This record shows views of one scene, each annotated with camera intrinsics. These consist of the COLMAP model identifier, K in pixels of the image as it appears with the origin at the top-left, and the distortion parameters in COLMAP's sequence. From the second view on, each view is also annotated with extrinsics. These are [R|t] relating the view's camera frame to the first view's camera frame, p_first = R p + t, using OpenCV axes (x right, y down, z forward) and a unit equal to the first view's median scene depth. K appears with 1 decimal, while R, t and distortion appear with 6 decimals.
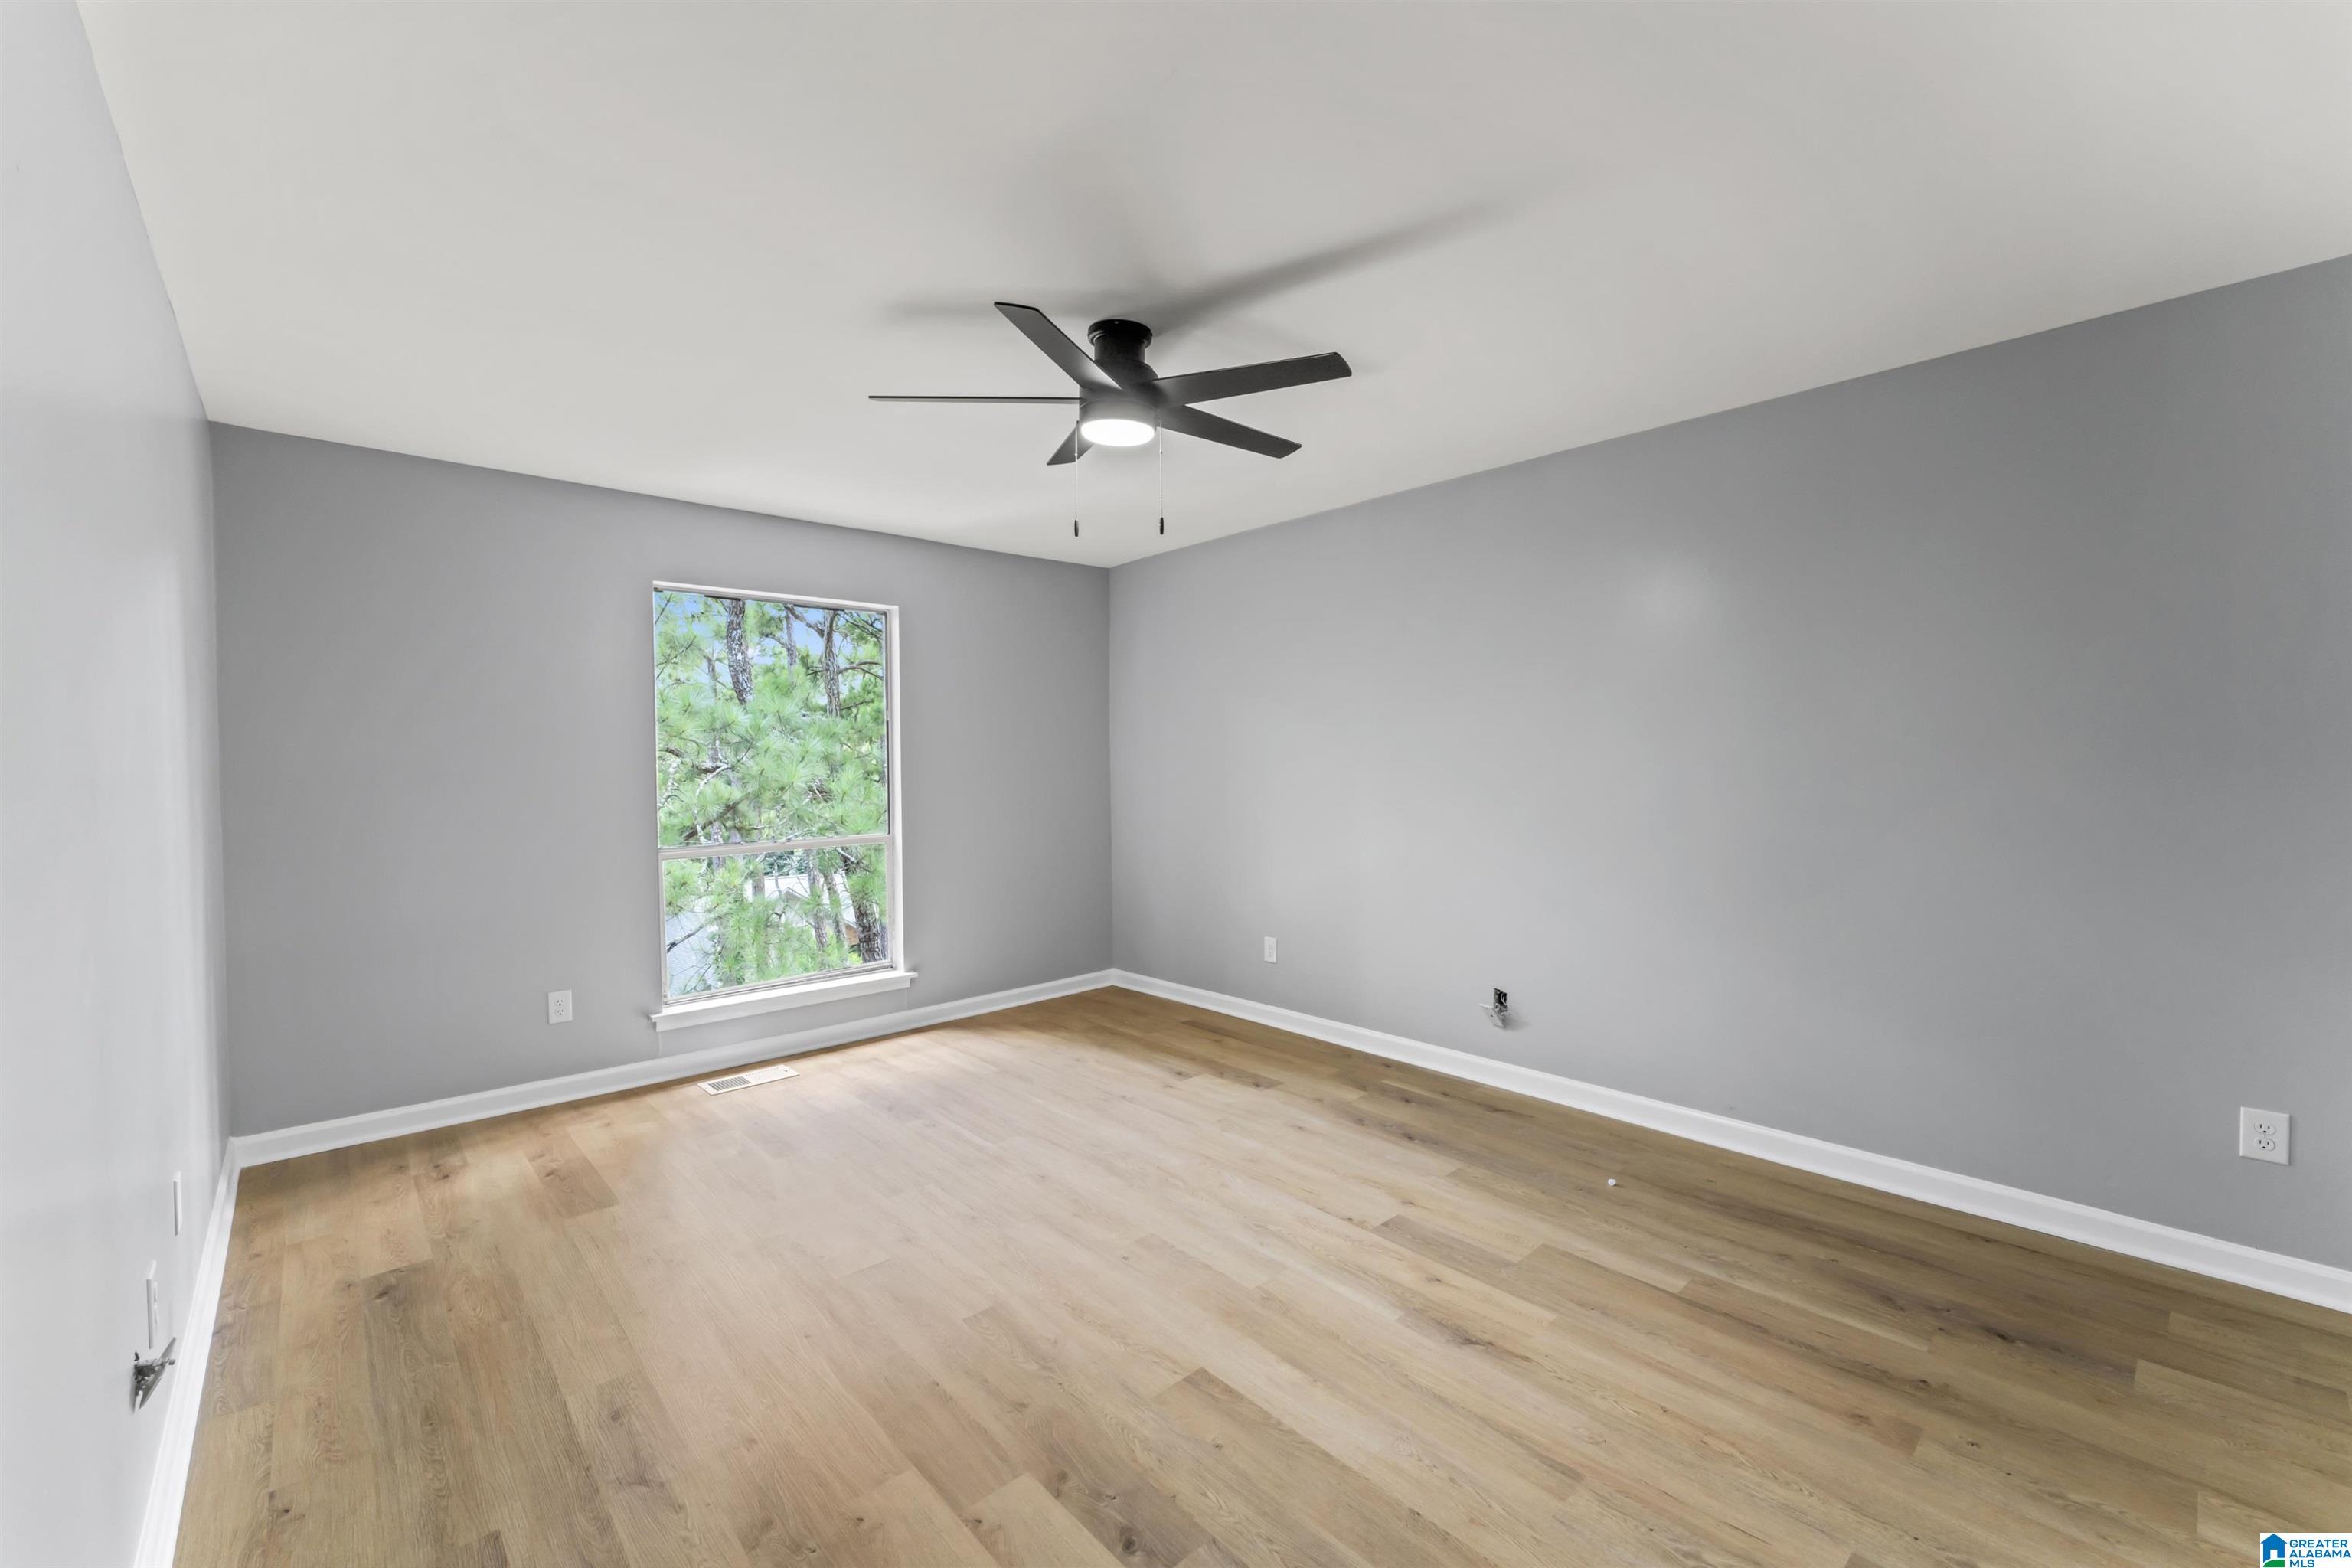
lens RADIAL K [[960.5, 0, 1173.4], [0, 960.5, 773.8], [0, 0, 1]] dist [-0.003983, 0.000230]
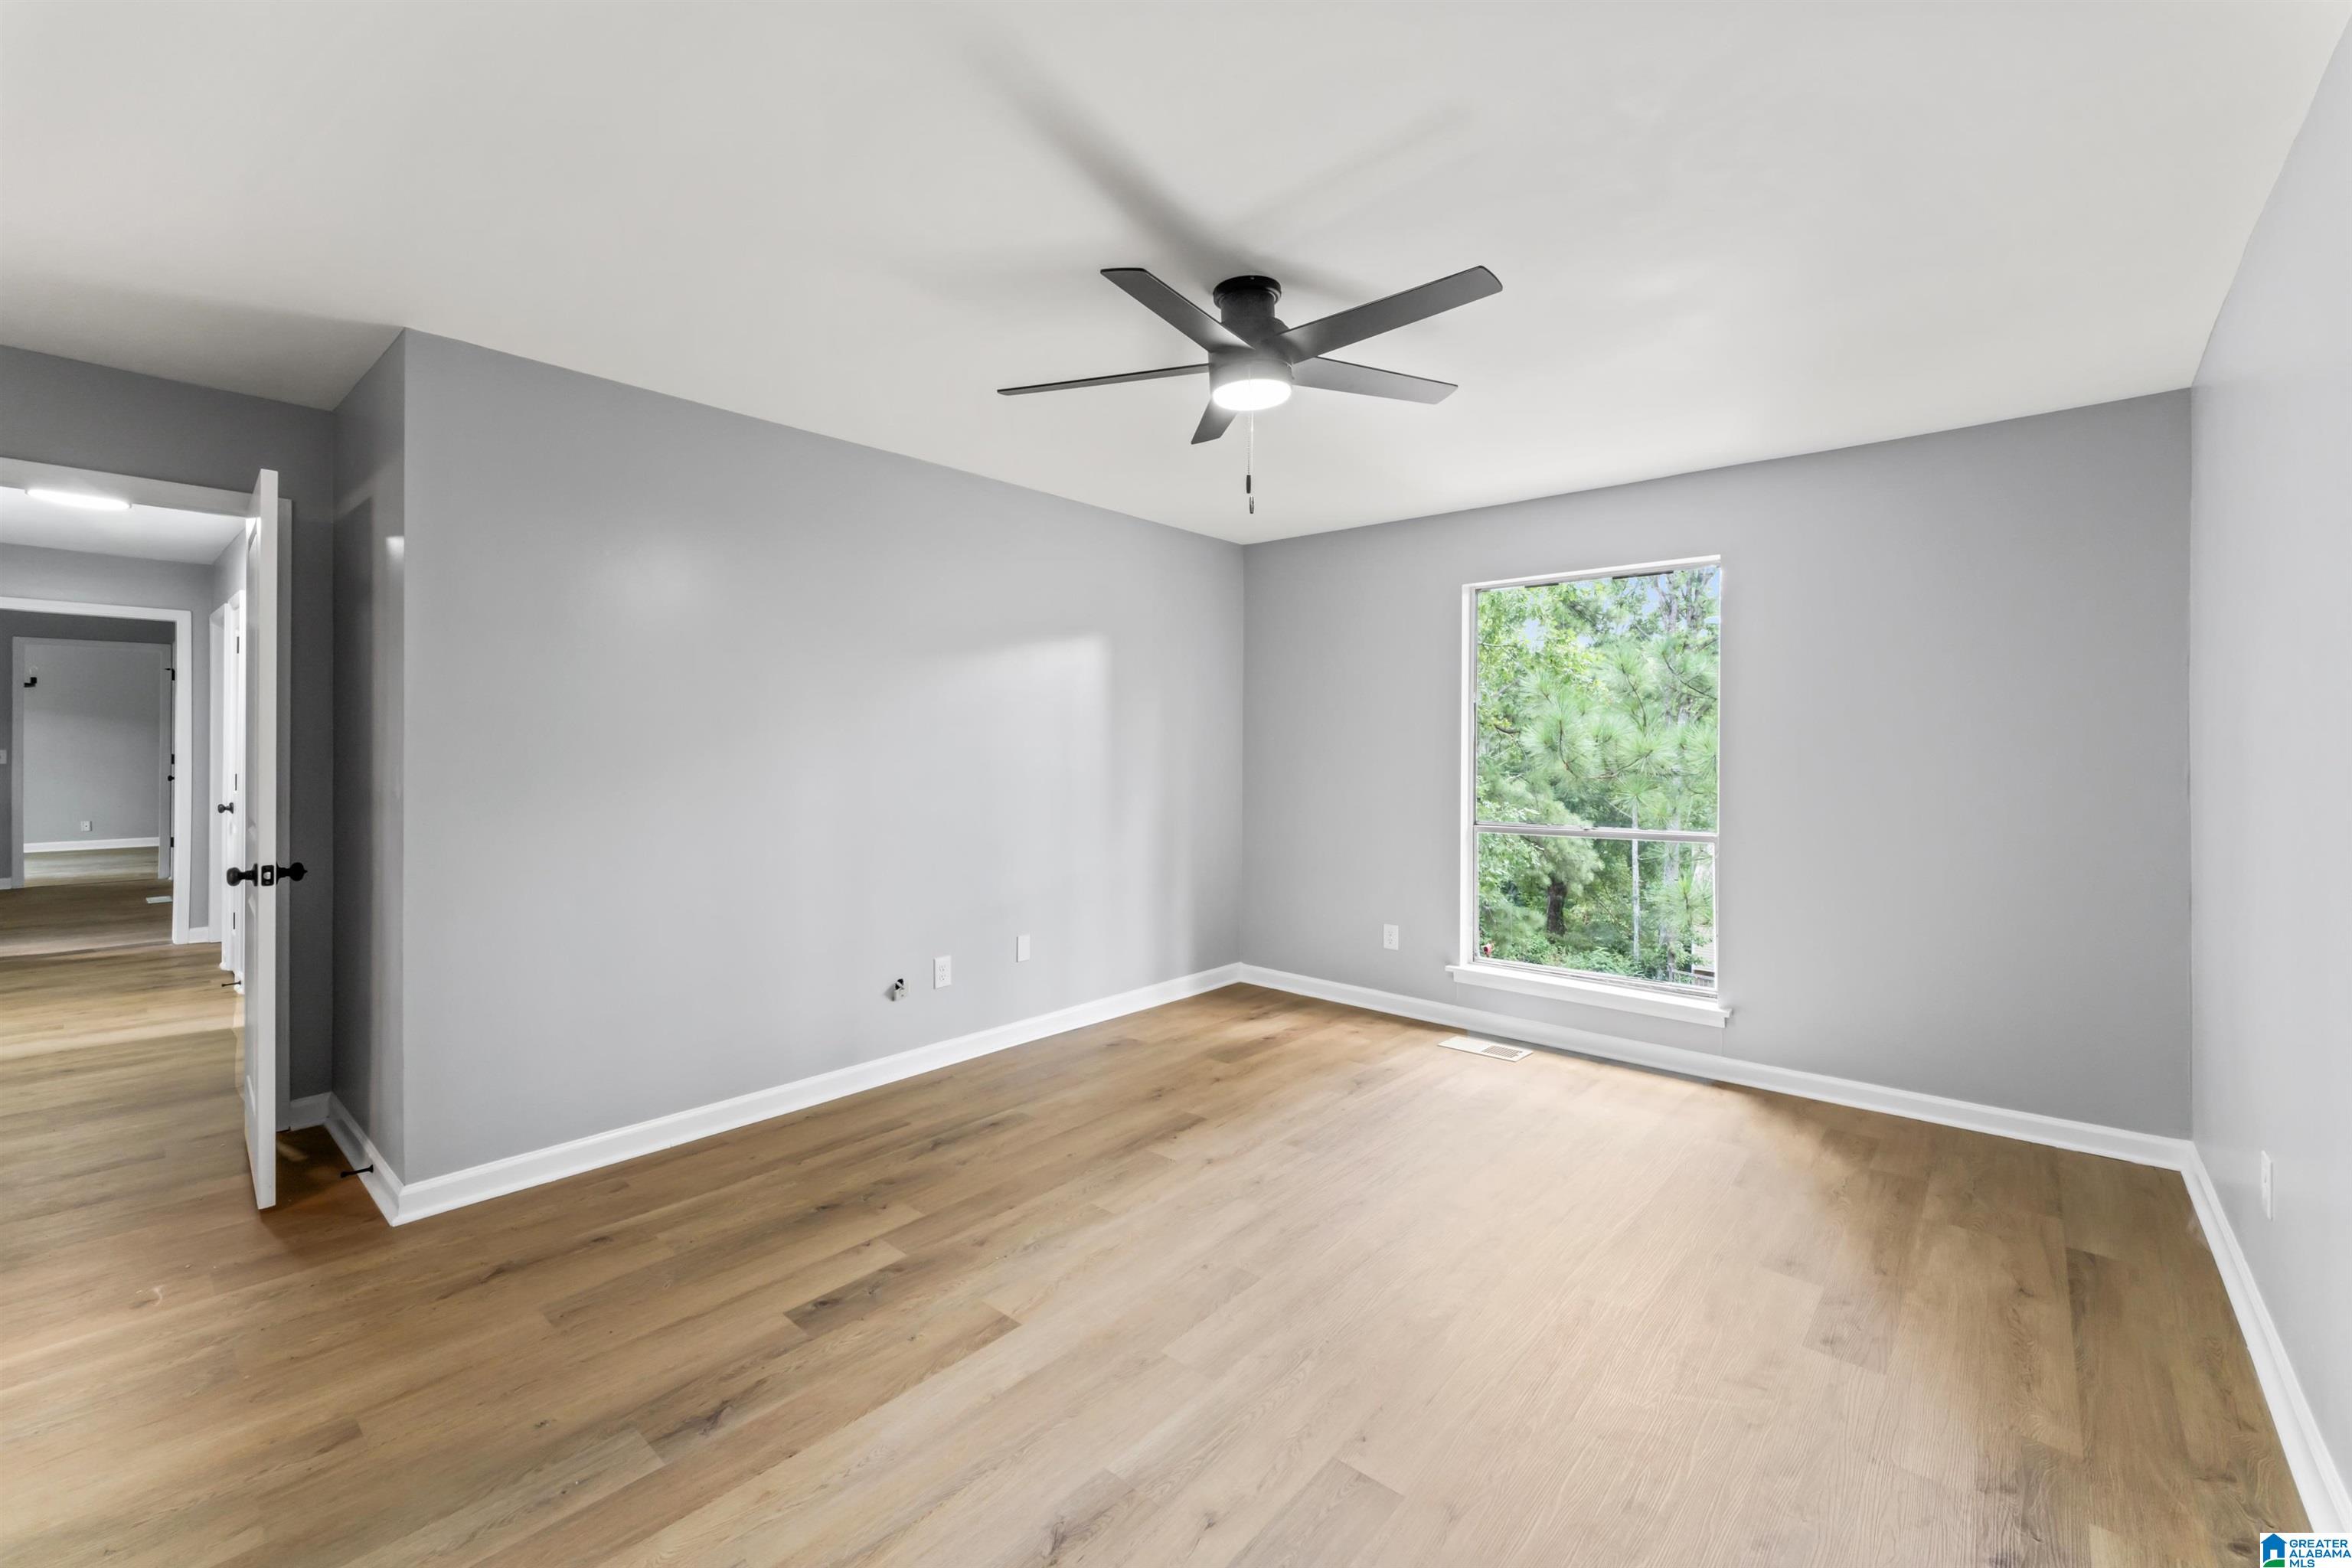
lens RADIAL K [[960.5, 0, 1169.4], [0, 960.5, 751.8], [0, 0, 1]] dist [-0.003983, 0.000230]
pose [[0.109201, 0.010361, -0.993966, 0.926888], [-0.014606, 0.999854, 0.008818, -0.018401], [0.993912, 0.013555, 0.109337, 0.884540]]
